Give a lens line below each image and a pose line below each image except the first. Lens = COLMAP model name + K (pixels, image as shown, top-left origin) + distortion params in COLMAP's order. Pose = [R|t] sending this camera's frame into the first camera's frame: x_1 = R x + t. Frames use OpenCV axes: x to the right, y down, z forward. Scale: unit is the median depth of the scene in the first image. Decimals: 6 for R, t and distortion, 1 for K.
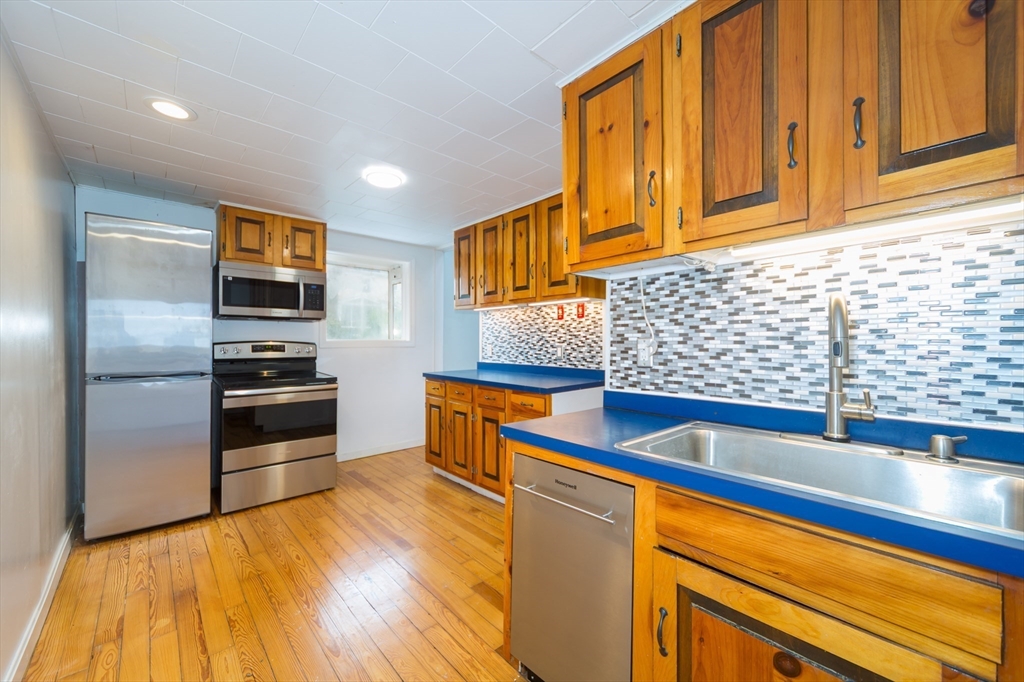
lens RADIAL K [[410.4, 0, 511.6], [0, 410.4, 339.6], [0, 0, 1]] dist [0.000076, -0.000111]
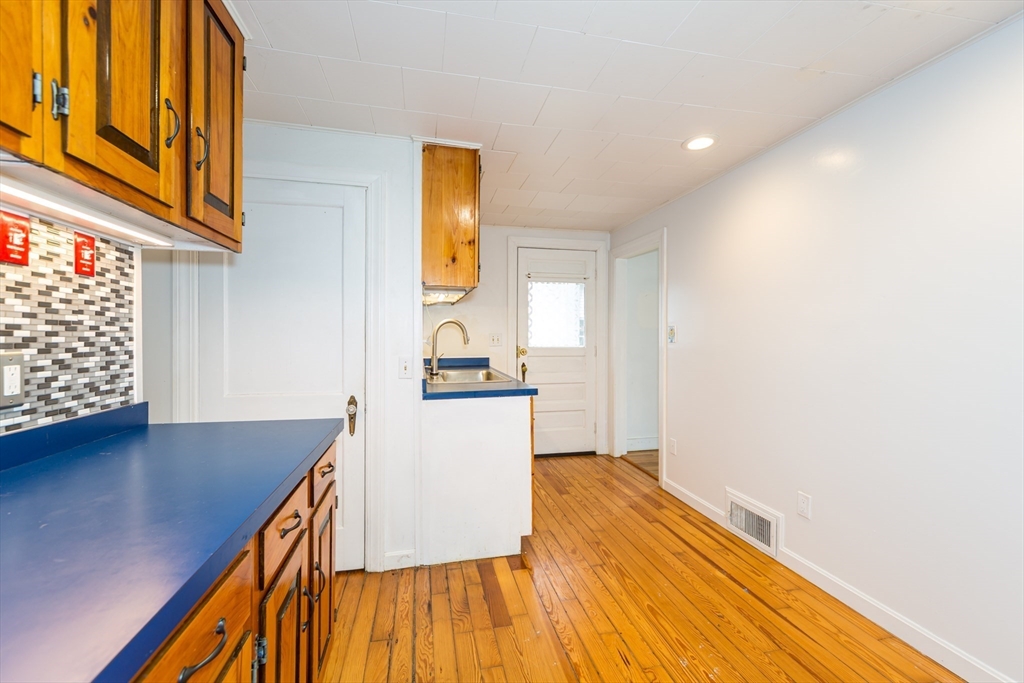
lens RADIAL K [[410.4, 0, 511.9], [0, 410.4, 337.1], [0, 0, 1]] dist [0.000076, -0.000111]
pose [[-0.874472, -0.000261, 0.485076, -0.335275], [0.001437, 0.999994, 0.003128, 0.000401], [-0.485074, 0.003433, -0.874467, 1.135214]]
